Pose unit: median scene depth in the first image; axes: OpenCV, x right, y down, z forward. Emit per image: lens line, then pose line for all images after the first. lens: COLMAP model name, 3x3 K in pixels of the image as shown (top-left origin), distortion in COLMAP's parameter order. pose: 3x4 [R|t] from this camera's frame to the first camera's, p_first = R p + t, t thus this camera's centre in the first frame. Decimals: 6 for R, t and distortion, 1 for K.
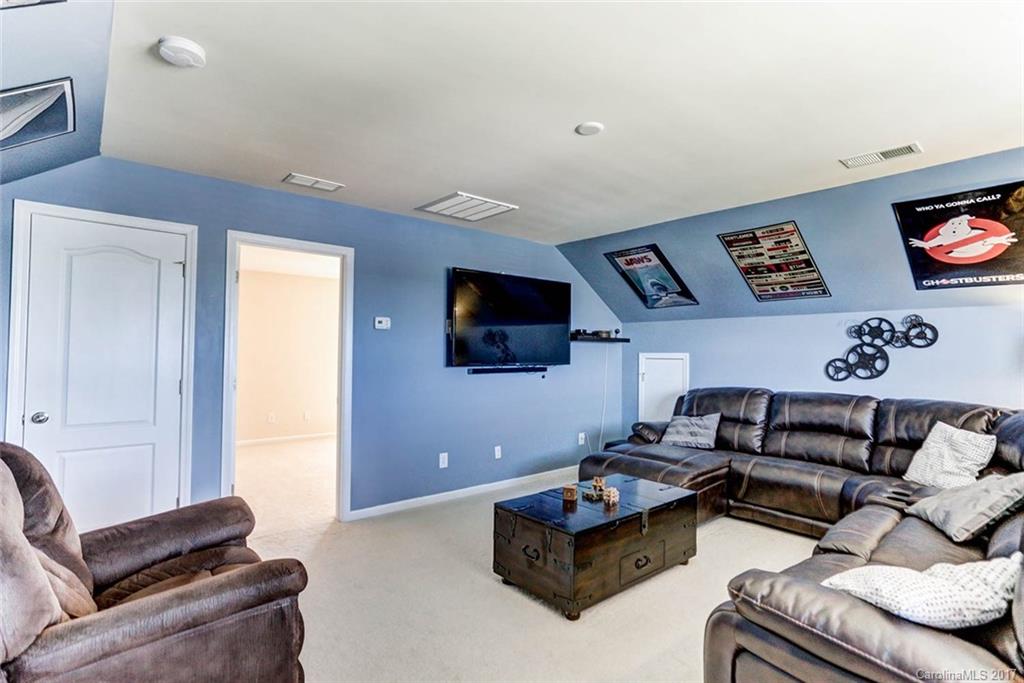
lens RADIAL K [[513.4, 0, 512.0], [0, 513.4, 341.5], [0, 0, 1]] dist [-0.027100, 0.000107]
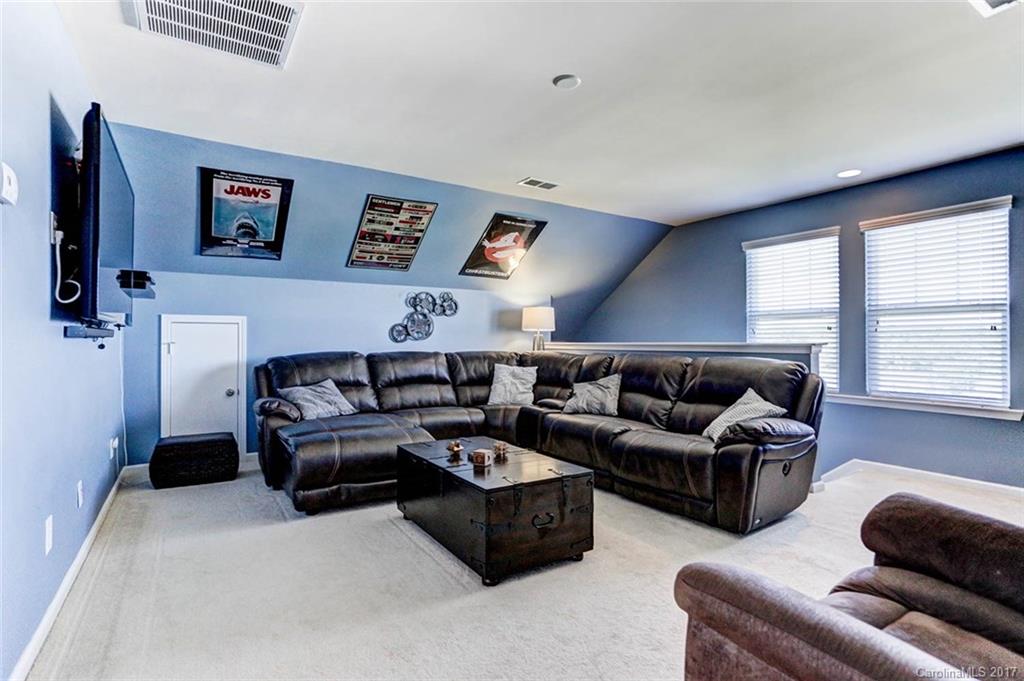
lens RADIAL K [[513.4, 0, 512.0], [0, 513.4, 340.5], [0, 0, 1]] dist [-0.027100, 0.000107]
pose [[0.139333, -0.007774, 0.990215, -0.536283], [-0.021678, 0.999706, 0.010899, 0.056364], [-0.990008, -0.022984, 0.139123, 0.586140]]
